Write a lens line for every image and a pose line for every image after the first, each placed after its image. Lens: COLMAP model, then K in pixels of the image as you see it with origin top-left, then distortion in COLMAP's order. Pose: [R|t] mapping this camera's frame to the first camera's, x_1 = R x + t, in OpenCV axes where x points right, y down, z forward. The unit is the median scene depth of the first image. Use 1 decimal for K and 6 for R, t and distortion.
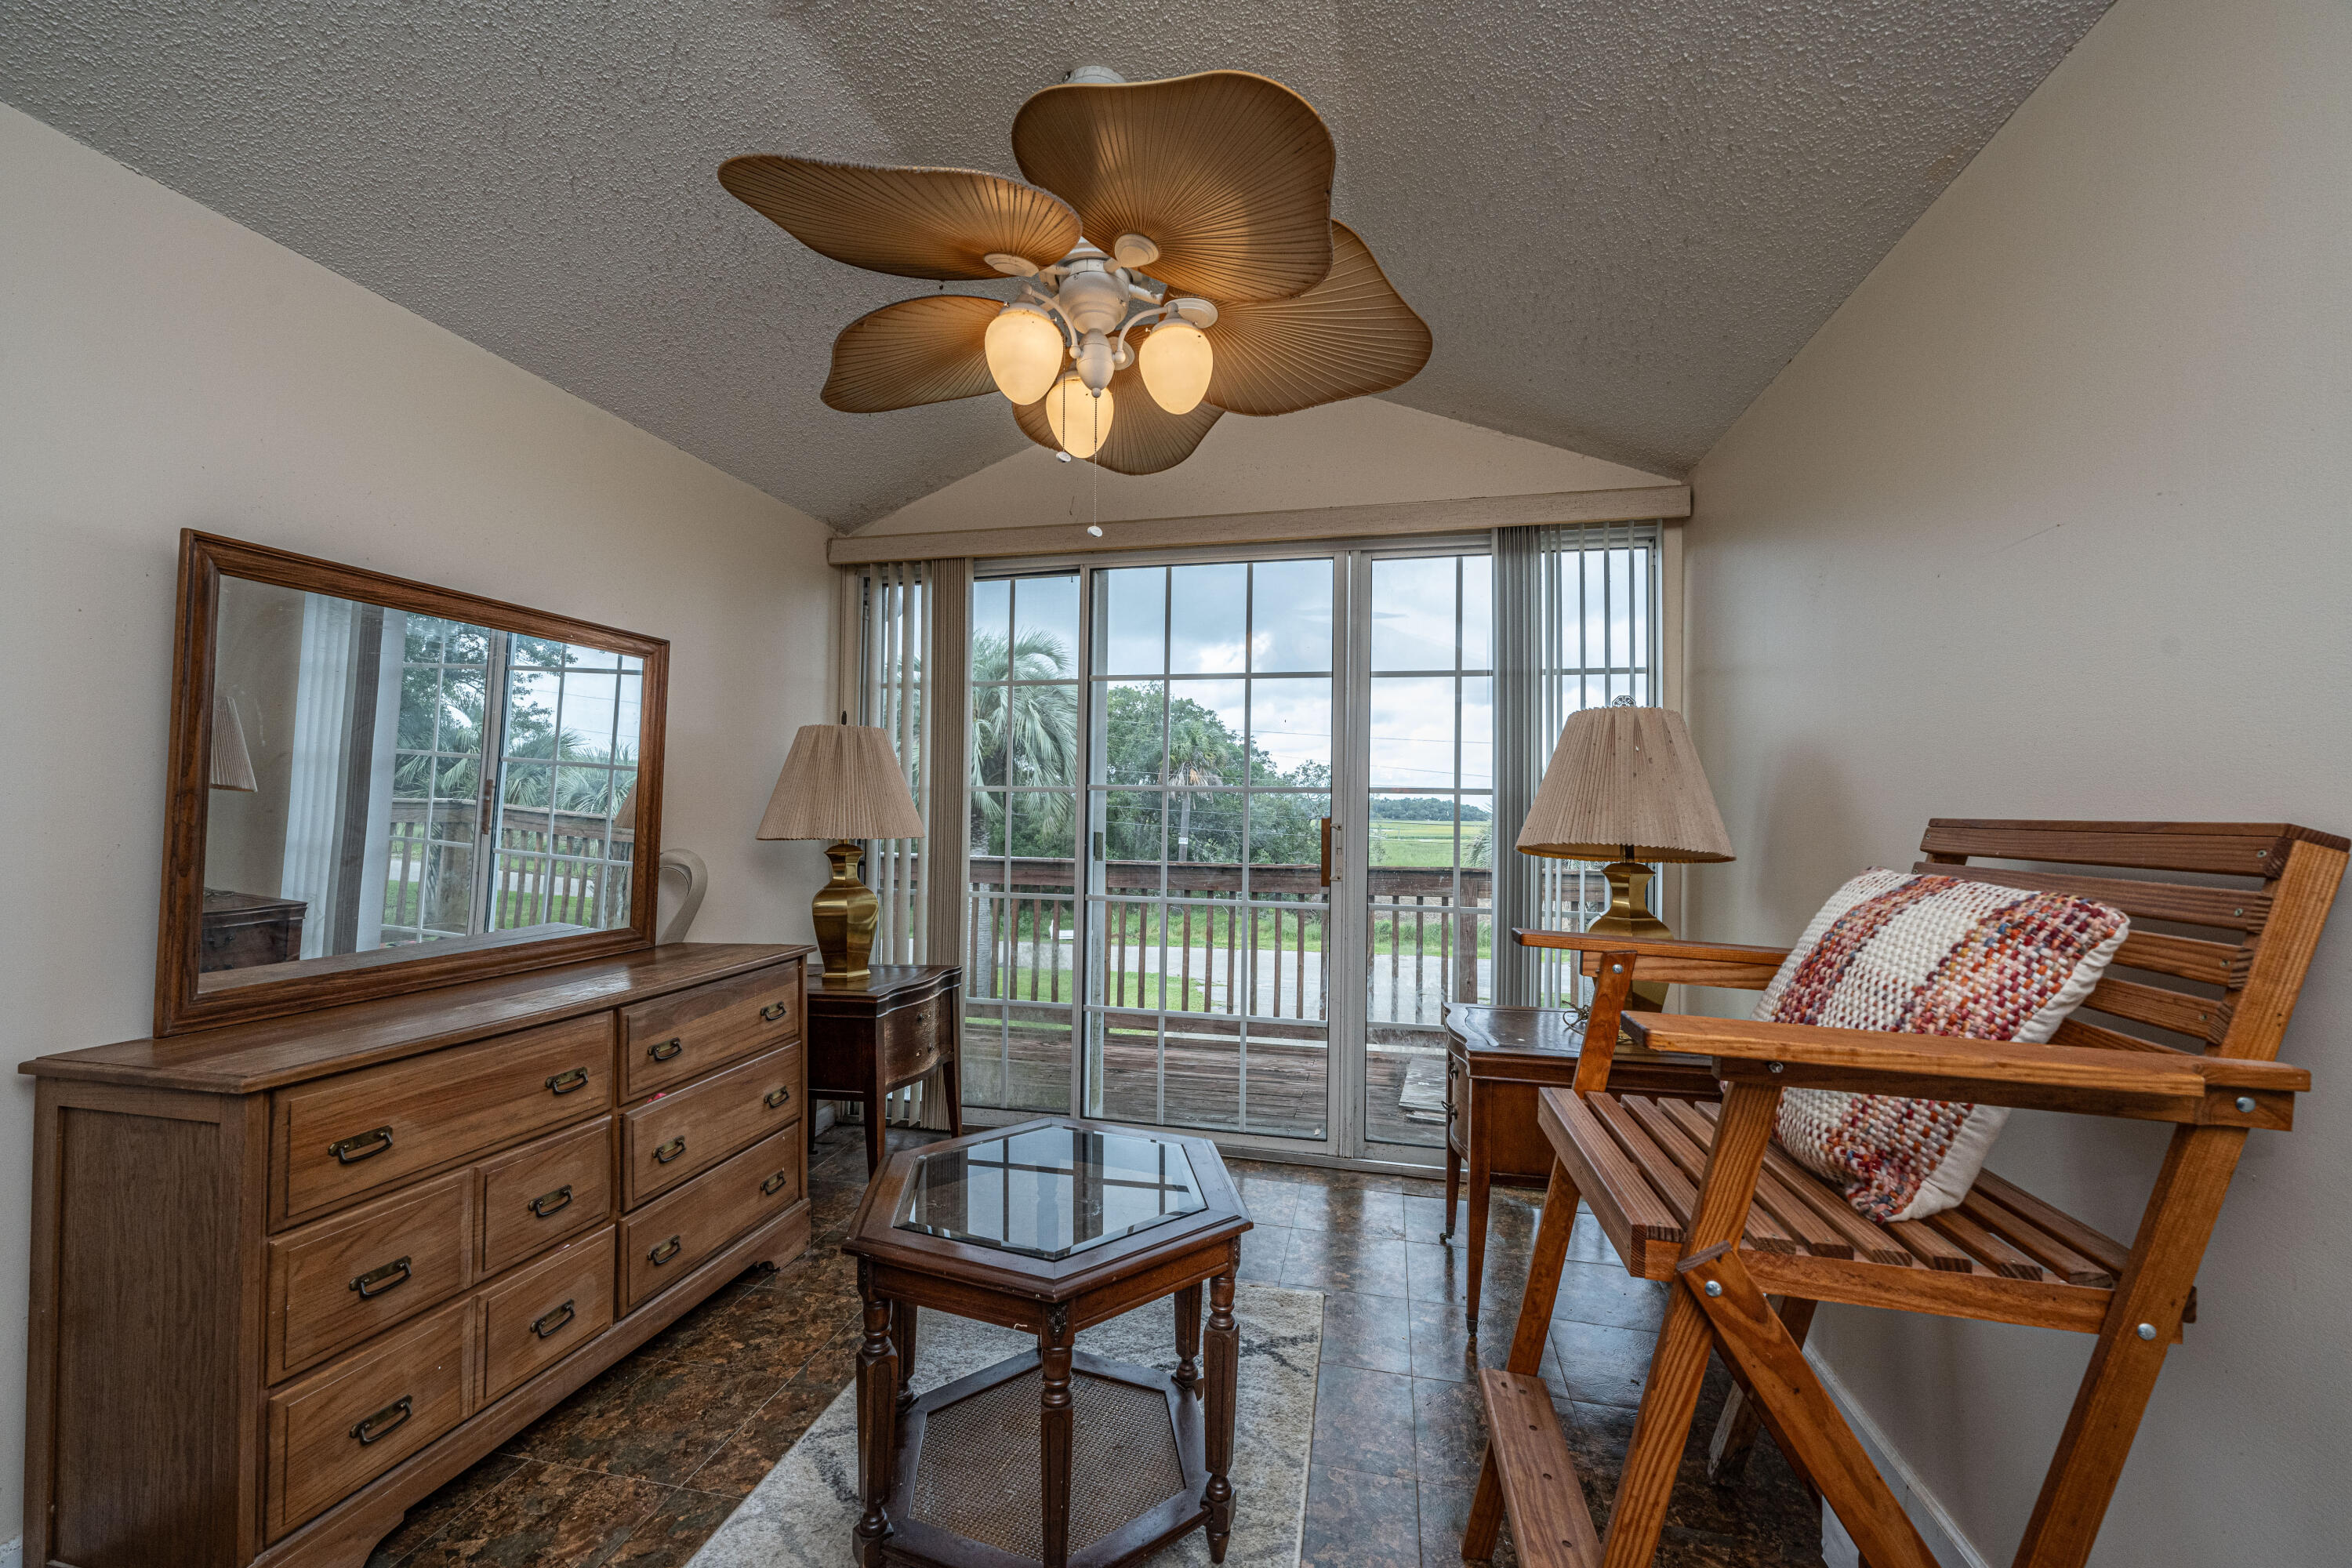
lens RADIAL K [[926.4, 0, 1178.8], [0, 926.4, 787.7], [0, 0, 1]] dist [-0.000935, -0.000030]
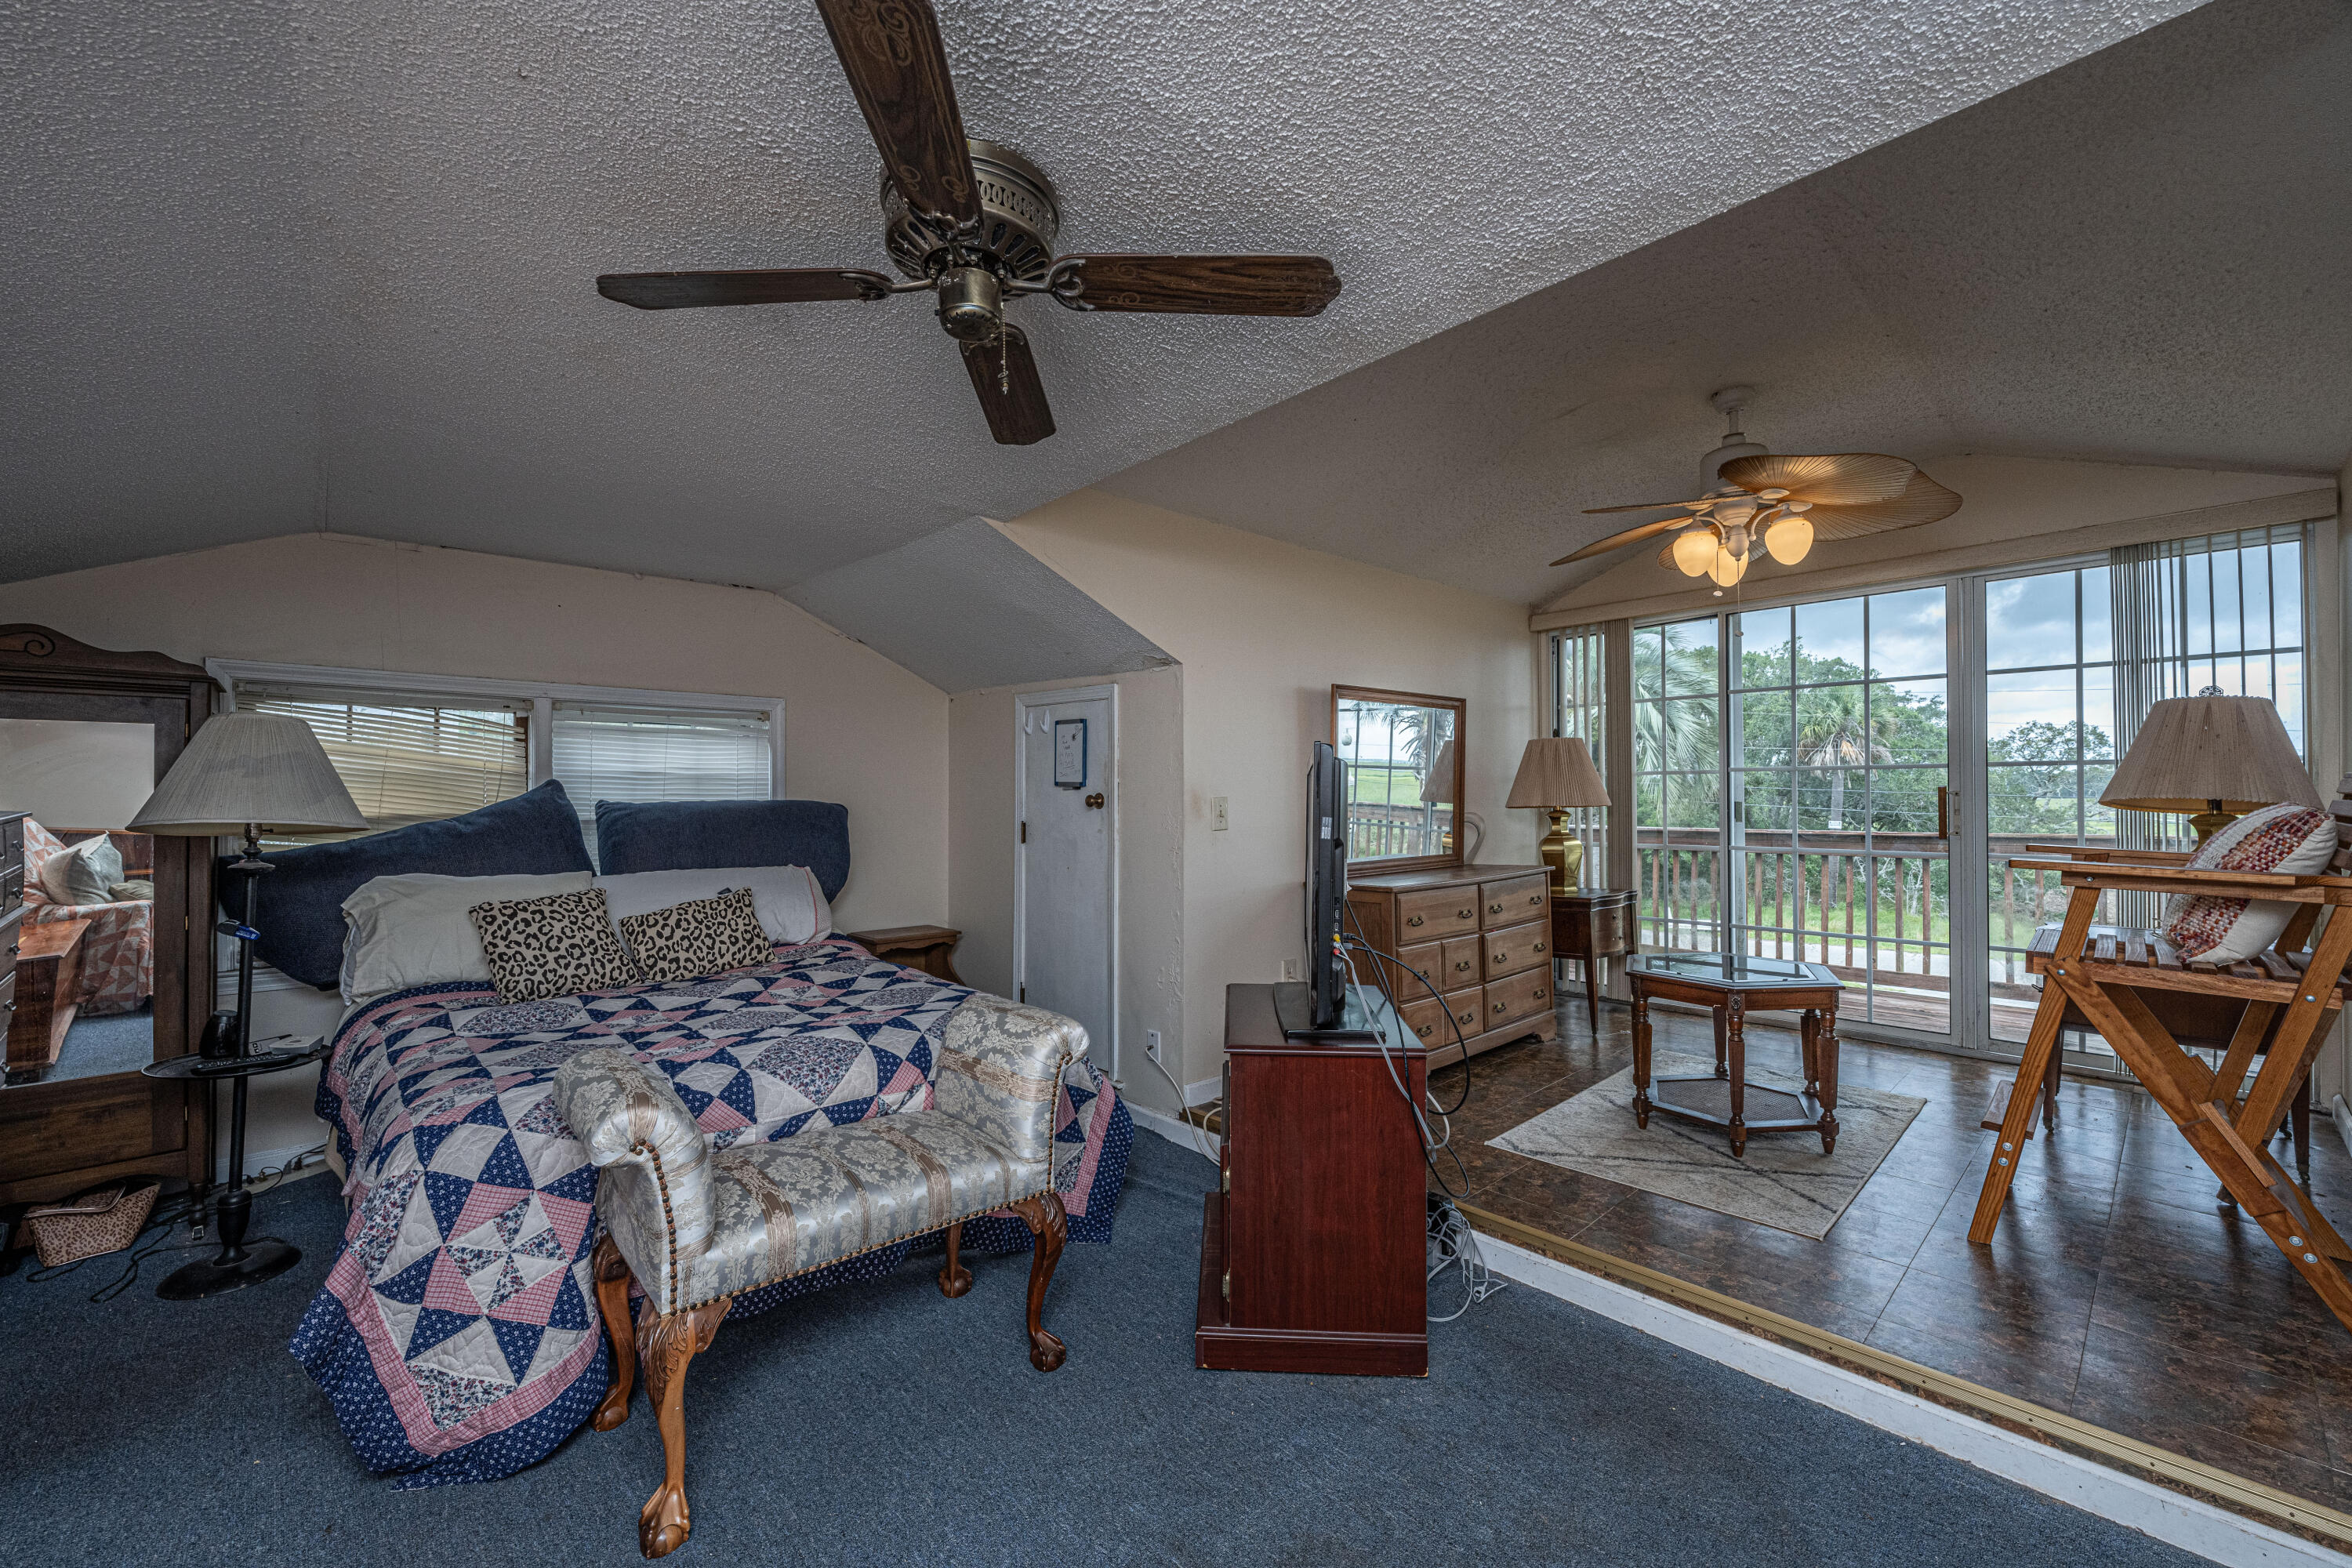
lens RADIAL K [[926.4, 0, 1178.8], [0, 926.4, 787.7], [0, 0, 1]] dist [-0.000935, -0.000030]
pose [[0.816782, -0.023340, -0.576474, 0.033349], [0.032105, 0.999472, 0.005022, -0.007203], [0.576052, -0.022610, 0.817100, -0.718533]]
